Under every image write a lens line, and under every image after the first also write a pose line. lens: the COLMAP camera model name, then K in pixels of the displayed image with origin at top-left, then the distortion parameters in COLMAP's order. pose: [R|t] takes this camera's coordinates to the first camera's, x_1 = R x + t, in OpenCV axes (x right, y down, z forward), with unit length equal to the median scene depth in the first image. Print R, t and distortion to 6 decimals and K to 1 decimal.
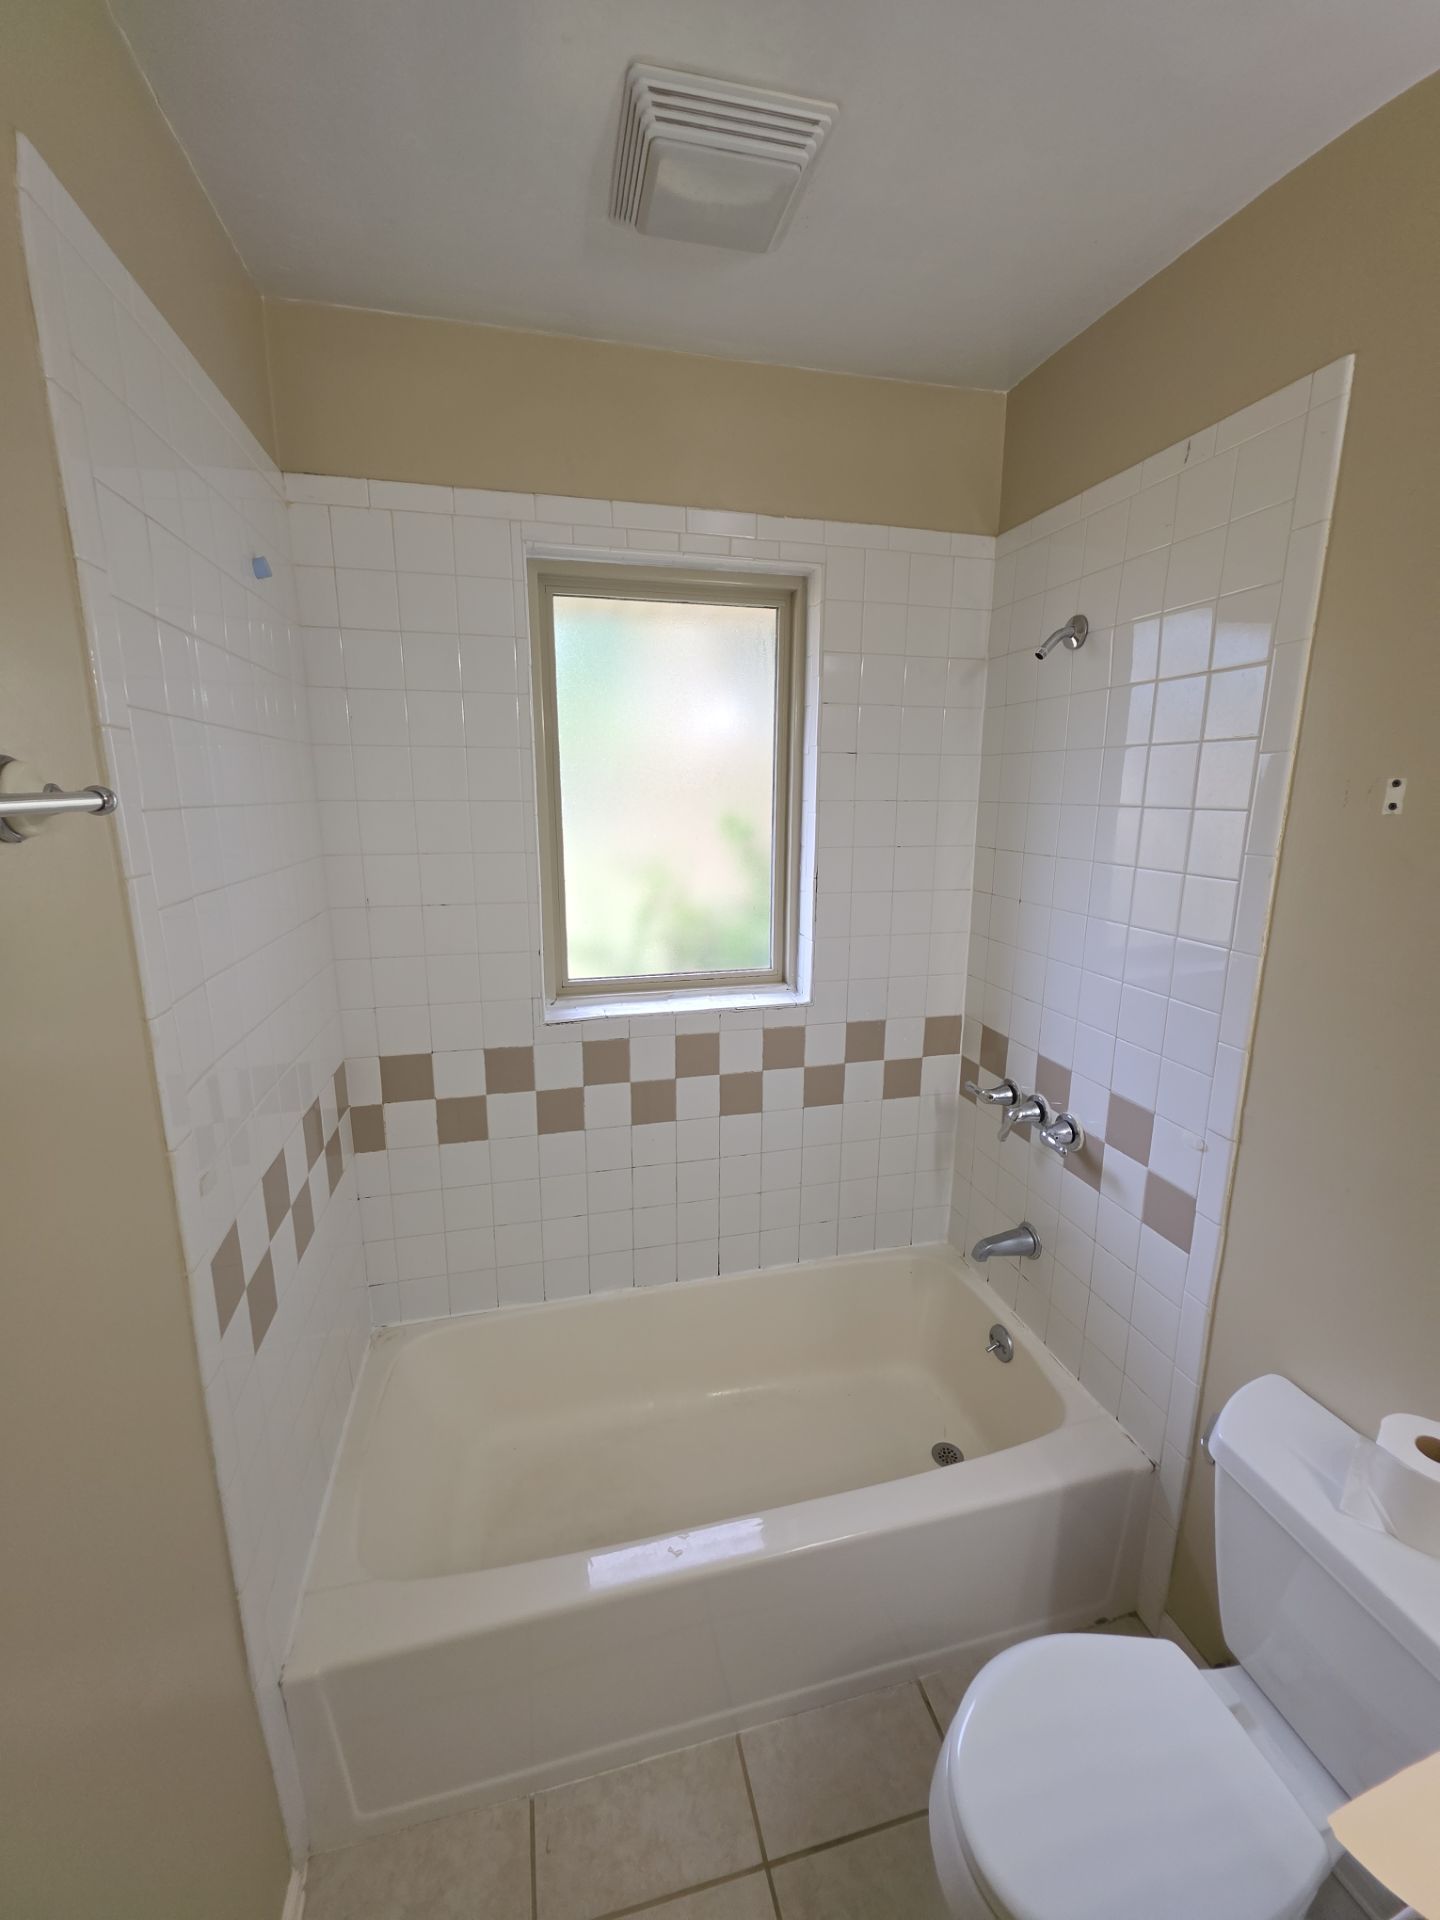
lens RADIAL K [[760.5, 0, 719.7], [0, 760.5, 946.9], [0, 0, 1]] dist [0.013406, -0.008325]
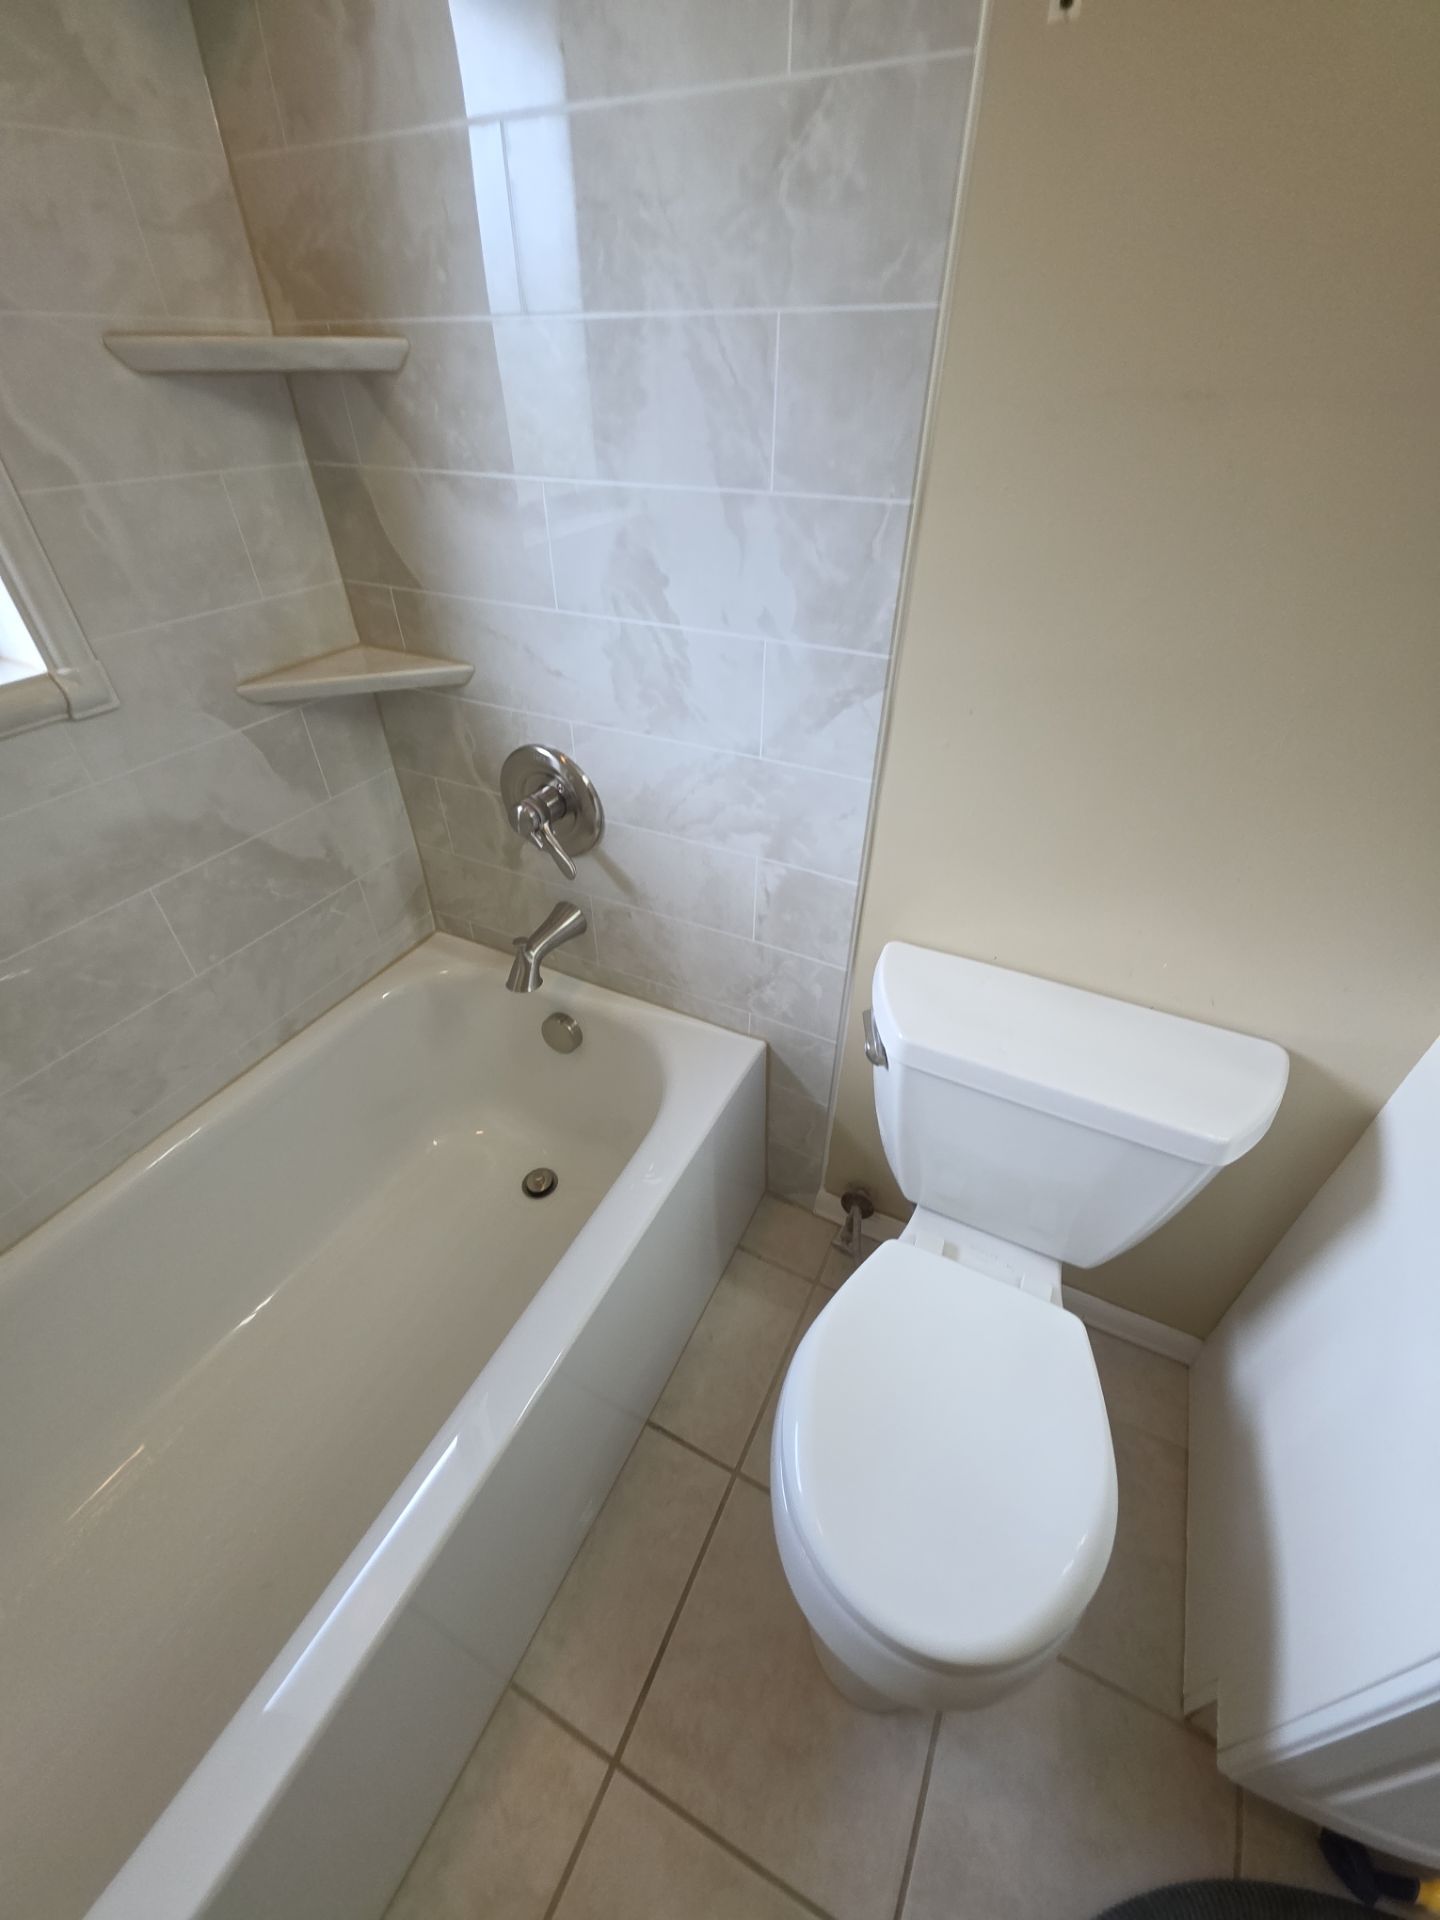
lens RADIAL K [[760.5, 0, 713.1], [0, 760.5, 946.1], [0, 0, 1]] dist [0.013406, -0.008325]
pose [[0.650947, -0.459885, 0.603965, 0.026778], [0.164352, 0.862116, 0.479316, 0.065970], [-0.741118, -0.212746, 0.636775, 0.415844]]
